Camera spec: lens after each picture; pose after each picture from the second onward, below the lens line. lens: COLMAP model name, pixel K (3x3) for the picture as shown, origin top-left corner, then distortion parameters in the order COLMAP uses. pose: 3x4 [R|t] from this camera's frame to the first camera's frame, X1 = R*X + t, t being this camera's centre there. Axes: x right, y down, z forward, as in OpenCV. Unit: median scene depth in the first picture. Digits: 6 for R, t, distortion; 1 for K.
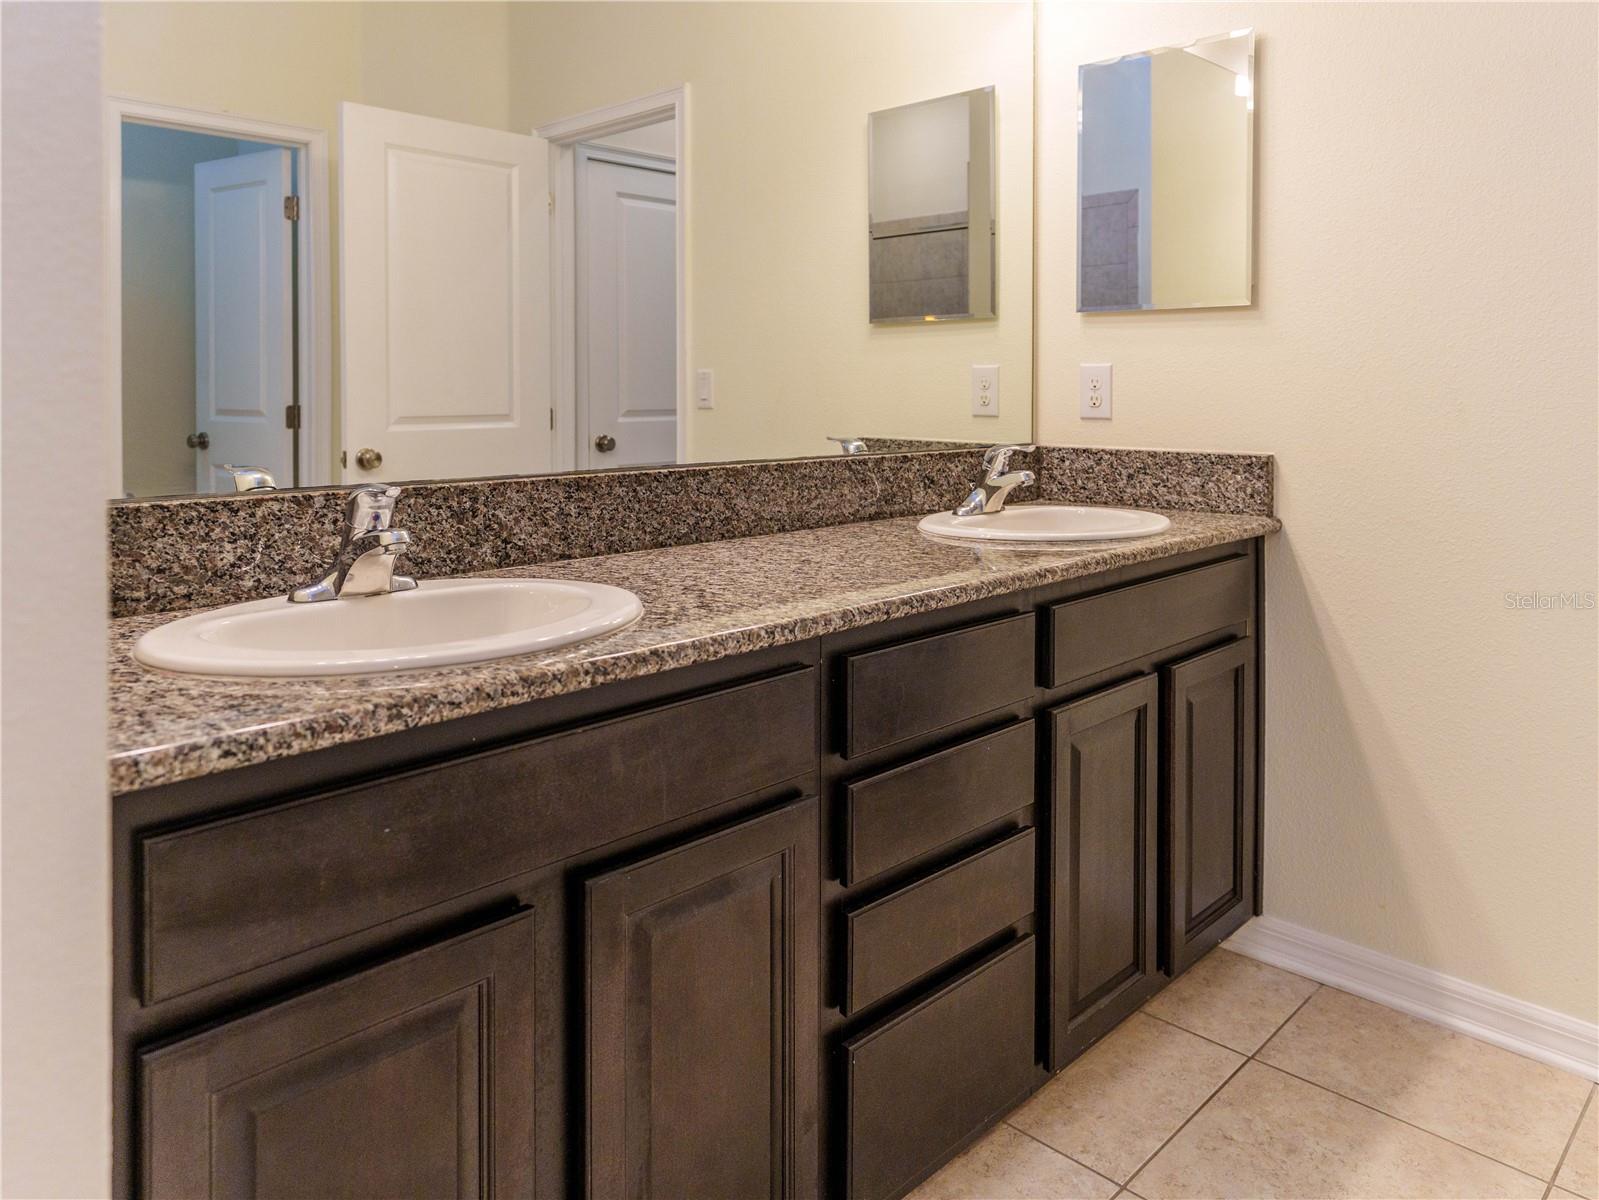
lens RADIAL K [[1144.8, 0, 799.5], [0, 1144.8, 600.0], [0, 0, 1]] dist [0.003316, 0.000403]
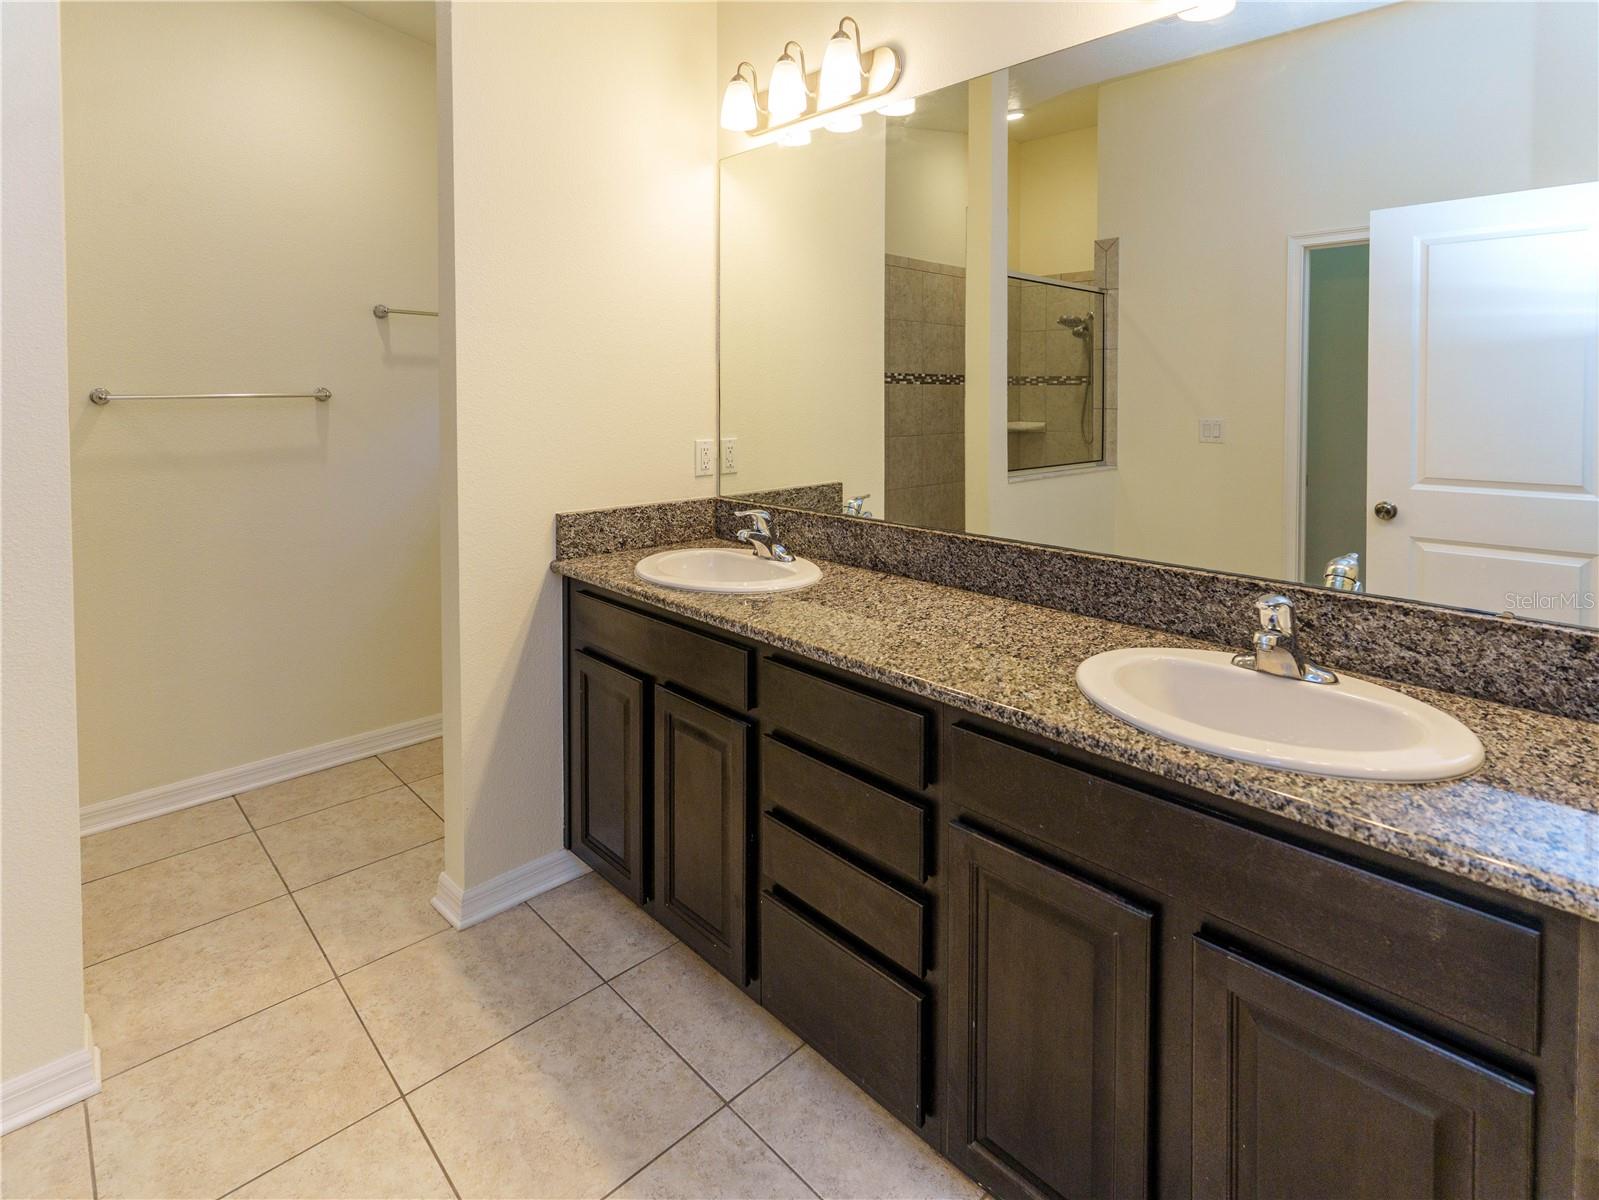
lens RADIAL K [[854.2, 0, 806.0], [0, 854.2, 595.6], [0, 0, 1]] dist [0.000408, 0.002180]
pose [[-0.069434, 0.237369, -0.968935, 0.909793], [-0.180428, 0.952273, 0.246217, -0.261125], [0.981134, 0.191919, -0.023292, 0.818666]]
